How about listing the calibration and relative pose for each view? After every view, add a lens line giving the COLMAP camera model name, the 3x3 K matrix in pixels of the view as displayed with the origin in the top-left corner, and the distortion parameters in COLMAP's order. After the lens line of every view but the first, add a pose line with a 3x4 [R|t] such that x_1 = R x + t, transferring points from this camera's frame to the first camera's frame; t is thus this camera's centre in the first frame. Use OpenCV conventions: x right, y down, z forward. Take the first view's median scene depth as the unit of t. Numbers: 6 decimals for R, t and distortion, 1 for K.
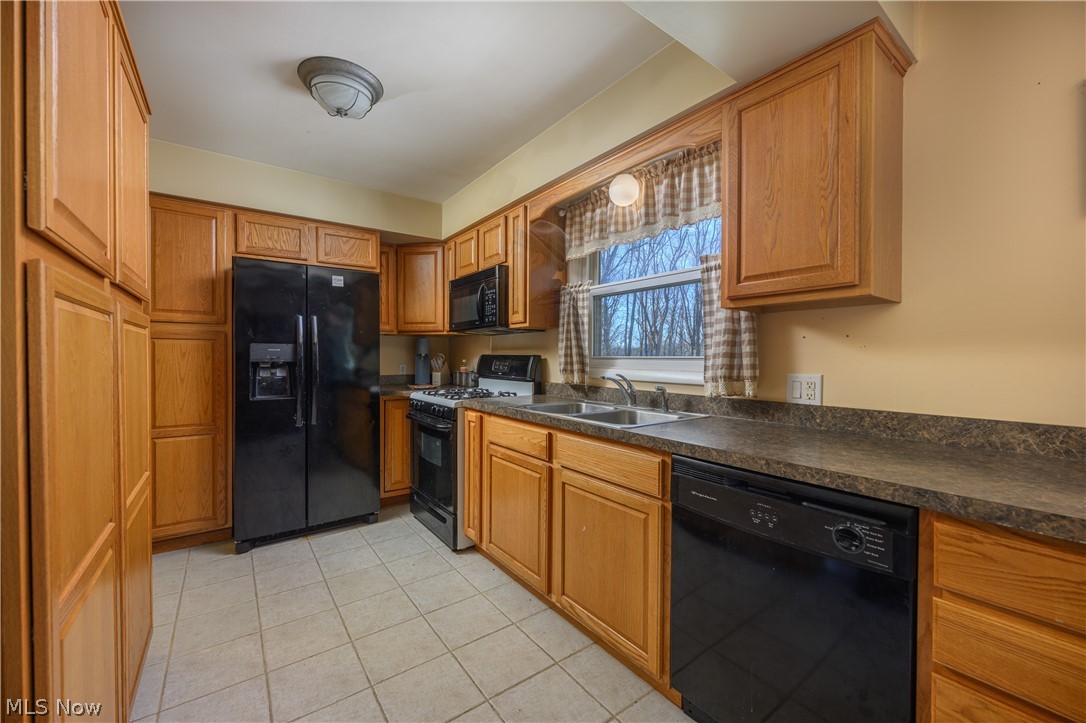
lens RADIAL K [[427.5, 0, 553.1], [0, 427.5, 362.3], [0, 0, 1]] dist [-0.010874, -0.000291]
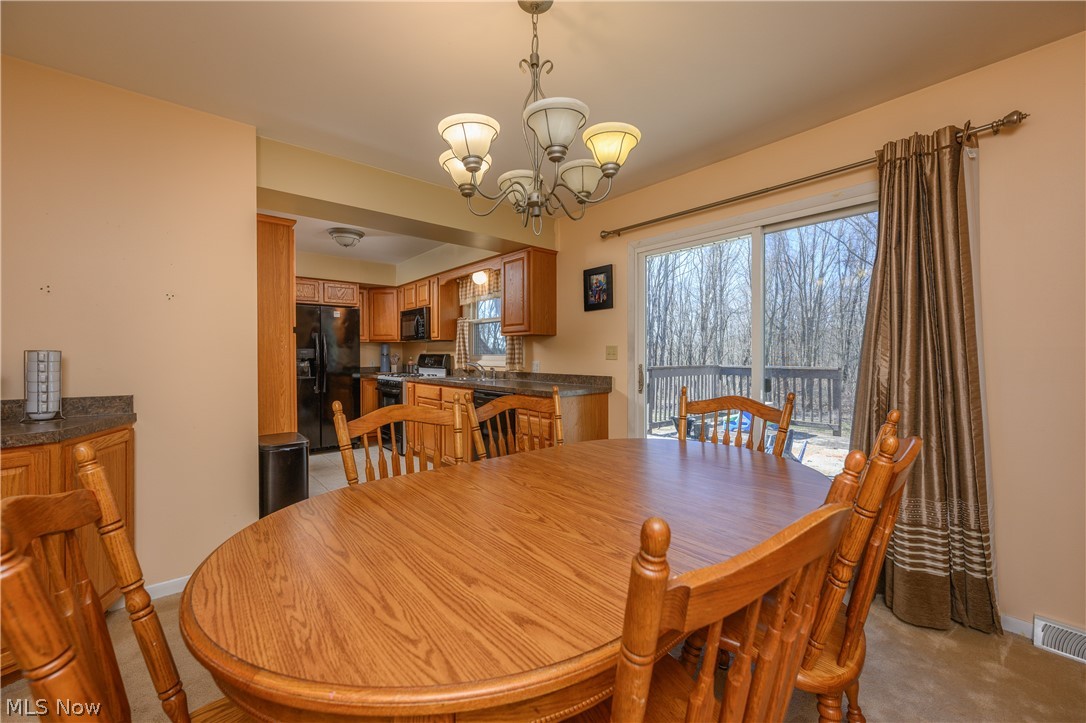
lens RADIAL K [[427.5, 0, 539.5], [0, 427.5, 355.8], [0, 0, 1]] dist [-0.010874, -0.000291]
pose [[0.998933, -0.006223, 0.045756, 0.286523], [0.006747, 0.999913, -0.011316, 0.014771], [-0.045681, 0.011612, 0.998889, -0.901195]]
